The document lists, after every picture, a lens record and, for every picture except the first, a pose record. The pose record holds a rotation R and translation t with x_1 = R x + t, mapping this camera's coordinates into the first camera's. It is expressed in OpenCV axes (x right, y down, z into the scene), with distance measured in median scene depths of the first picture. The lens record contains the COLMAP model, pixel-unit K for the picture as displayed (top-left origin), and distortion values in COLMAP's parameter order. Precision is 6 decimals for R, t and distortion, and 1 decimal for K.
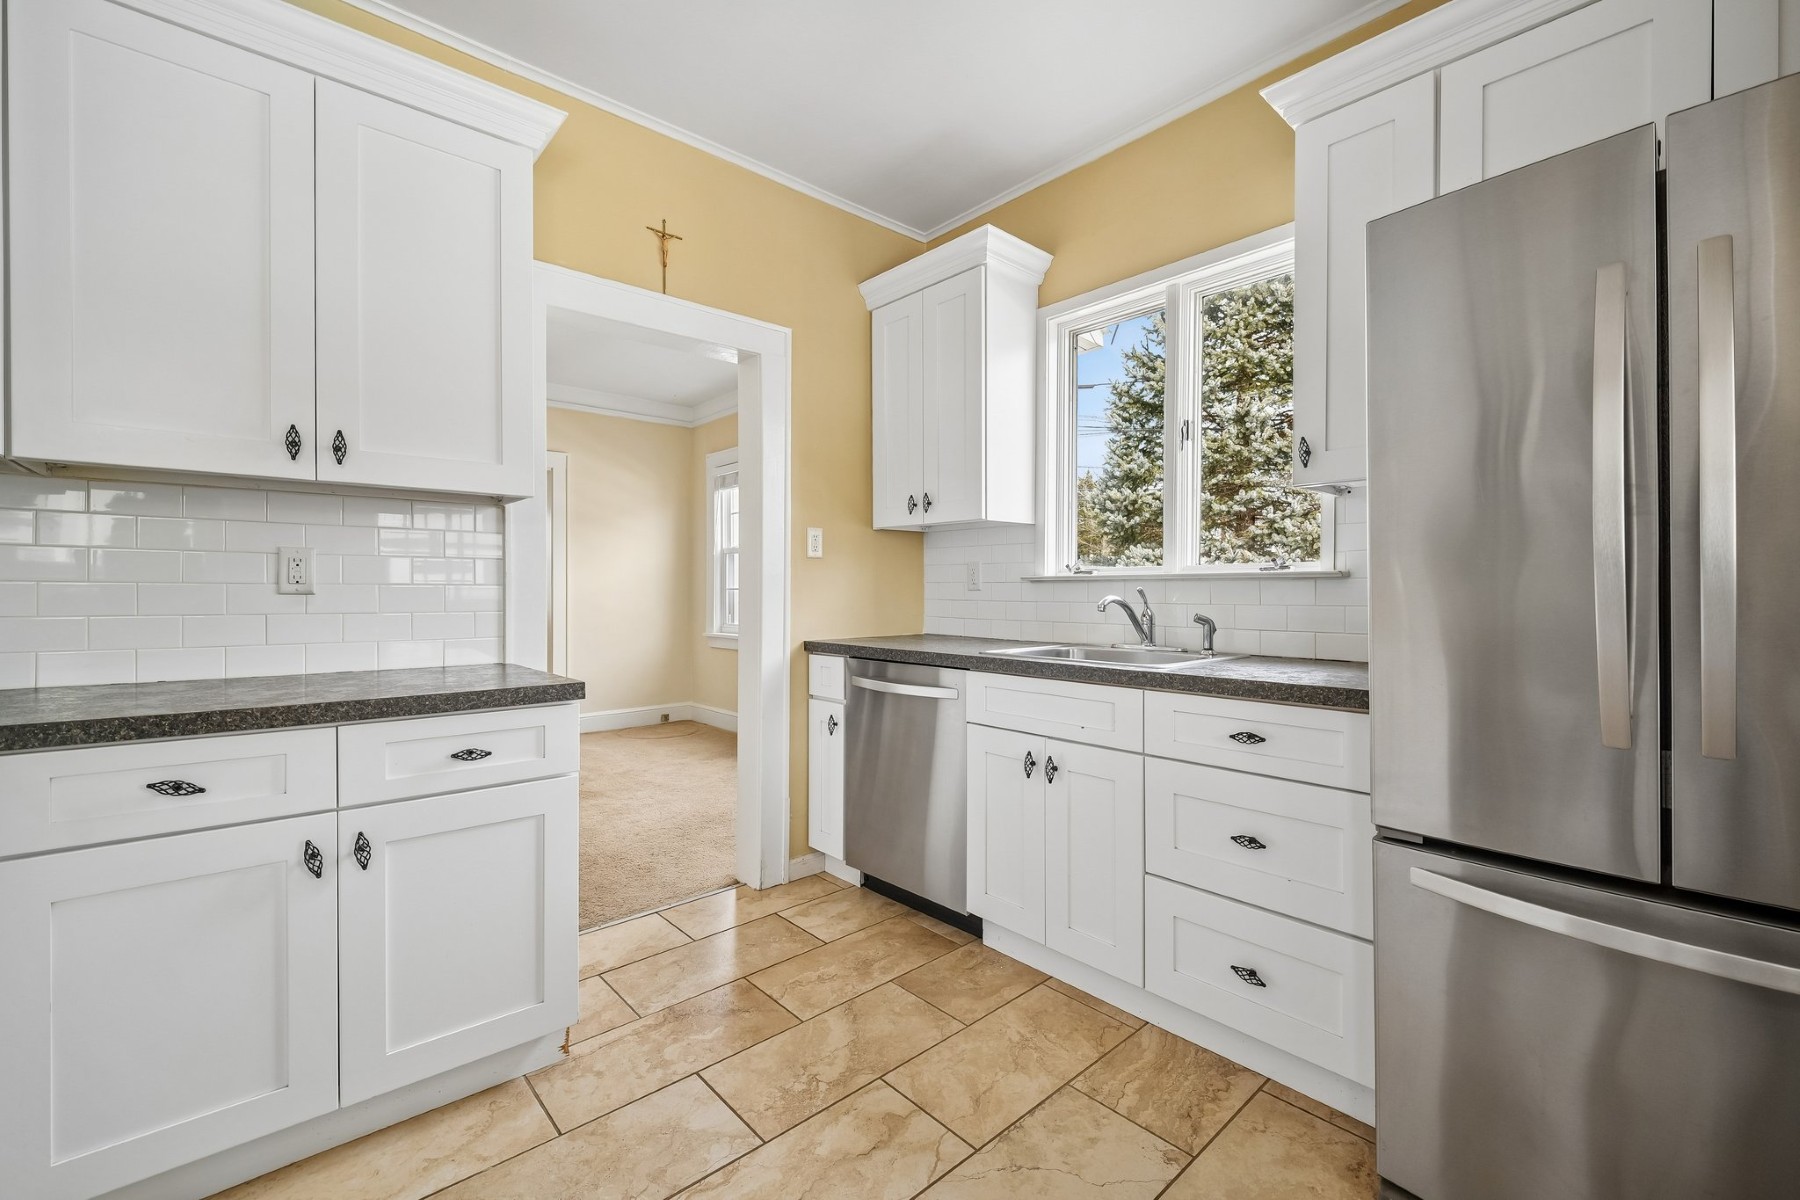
lens RADIAL K [[755.6, 0, 900.0], [0, 755.6, 600.0], [0, 0, 1]] dist [0.027319, -0.021669]
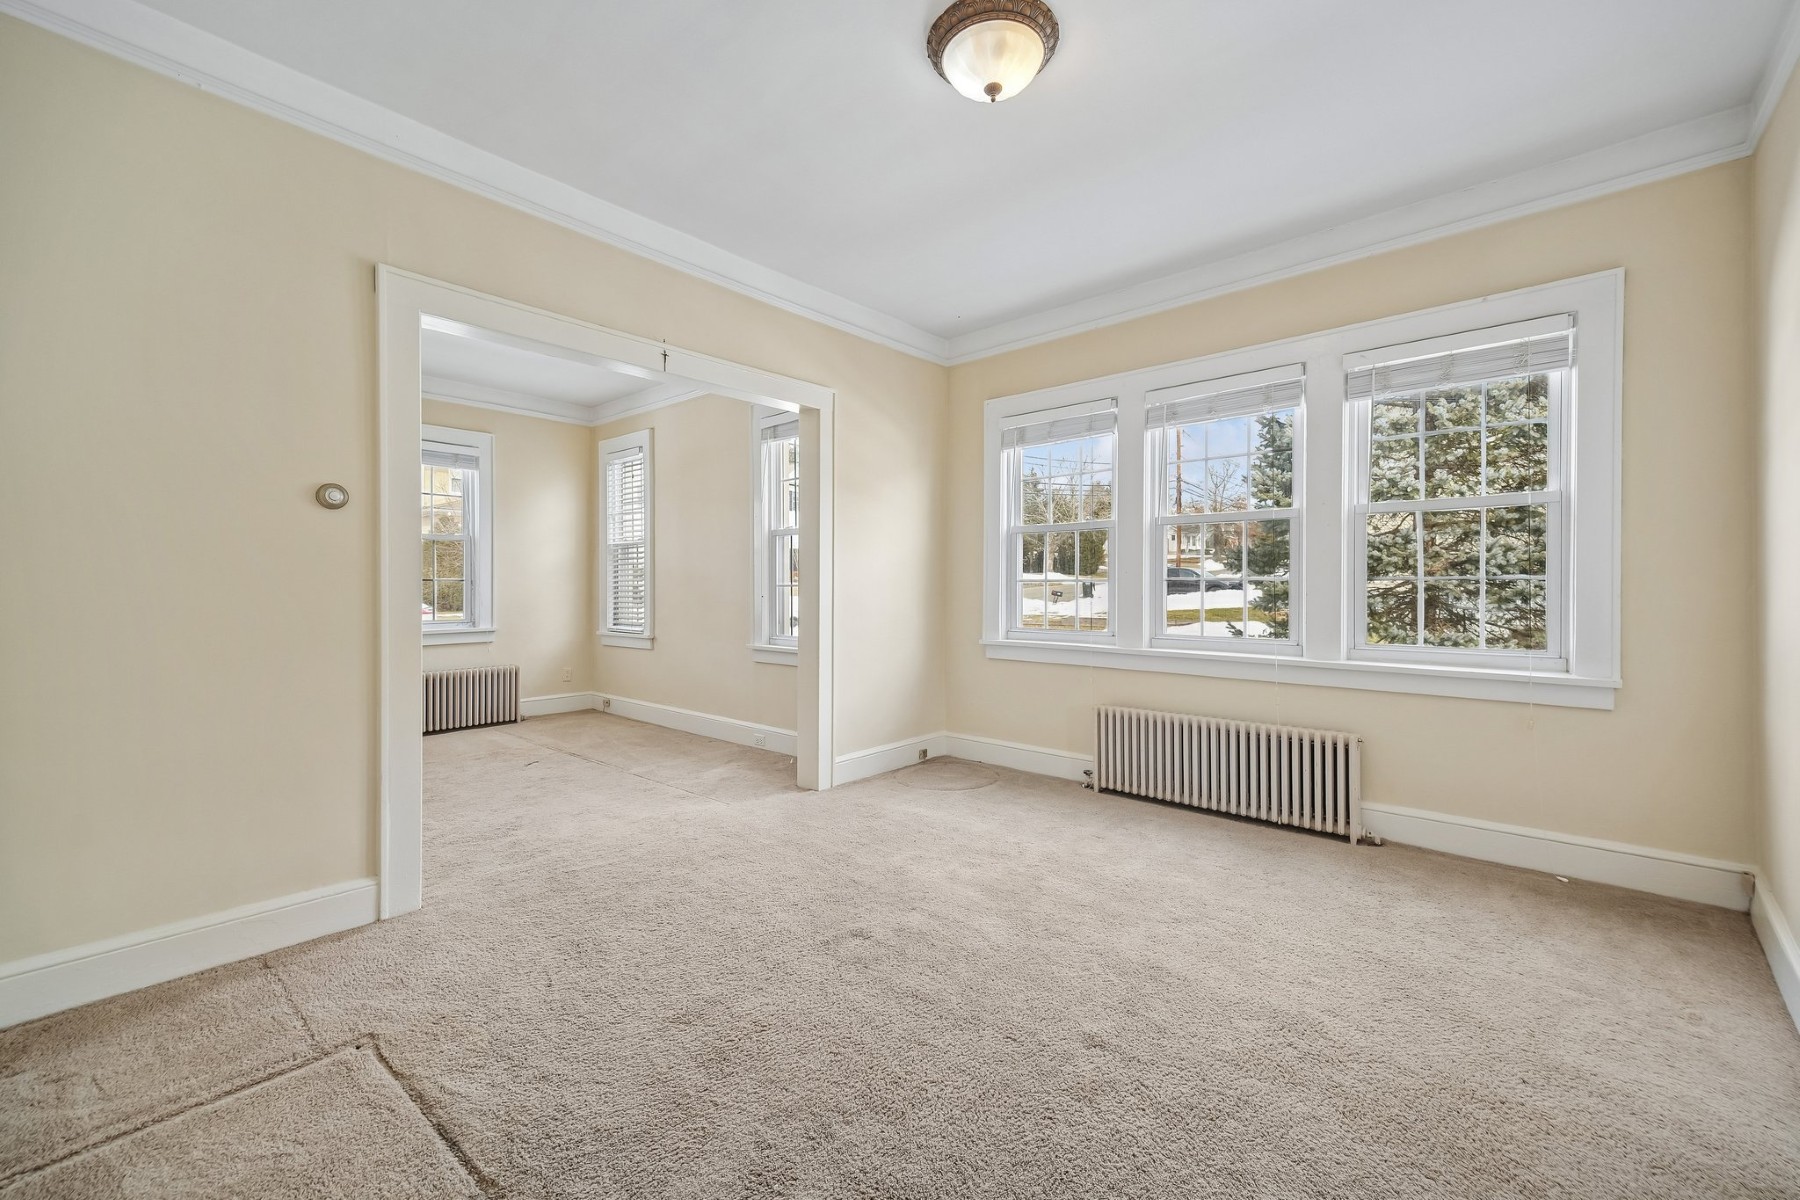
lens RADIAL K [[761.5, 0, 895.2], [0, 761.5, 584.1], [0, 0, 1]] dist [0.025870, -0.014721]
pose [[0.994442, -0.001296, 0.105276, -1.316384], [0.002742, 0.999904, -0.013595, -0.004351], [-0.105248, 0.013808, 0.994350, 0.818858]]
